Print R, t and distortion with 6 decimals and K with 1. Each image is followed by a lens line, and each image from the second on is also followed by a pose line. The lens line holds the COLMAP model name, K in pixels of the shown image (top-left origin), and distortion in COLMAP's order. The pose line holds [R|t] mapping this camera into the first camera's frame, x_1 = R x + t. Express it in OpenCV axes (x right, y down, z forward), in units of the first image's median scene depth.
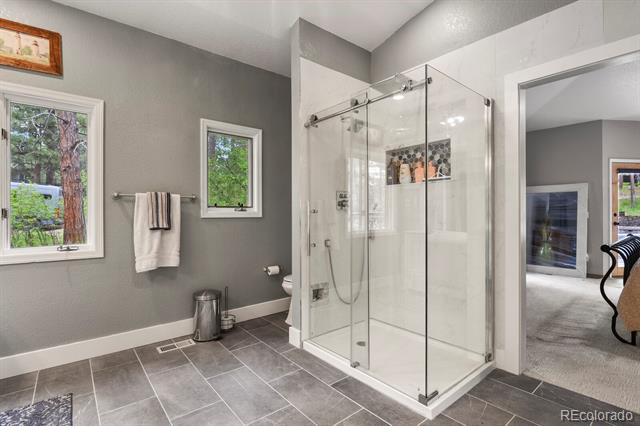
lens RADIAL K [[310.3, 0, 321.9], [0, 310.3, 212.5], [0, 0, 1]] dist [-0.003973, -0.001877]
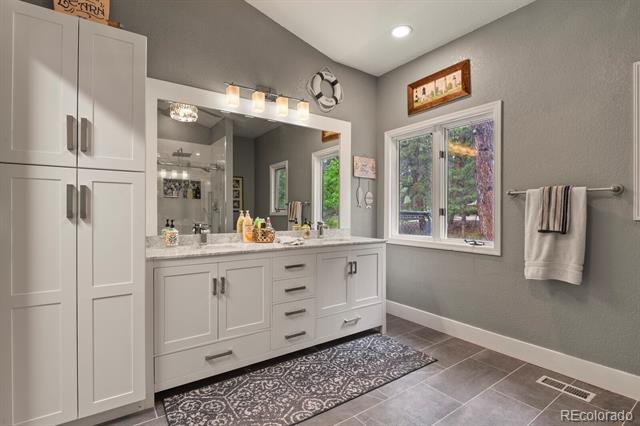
lens RADIAL K [[310.3, 0, 321.0], [0, 310.3, 213.8], [0, 0, 1]] dist [-0.003973, -0.001877]
pose [[-0.071224, 0.007151, -0.997435, 0.329932], [0.000136, 0.999974, 0.007160, 0.000291], [0.997460, 0.000374, -0.071223, 0.472878]]
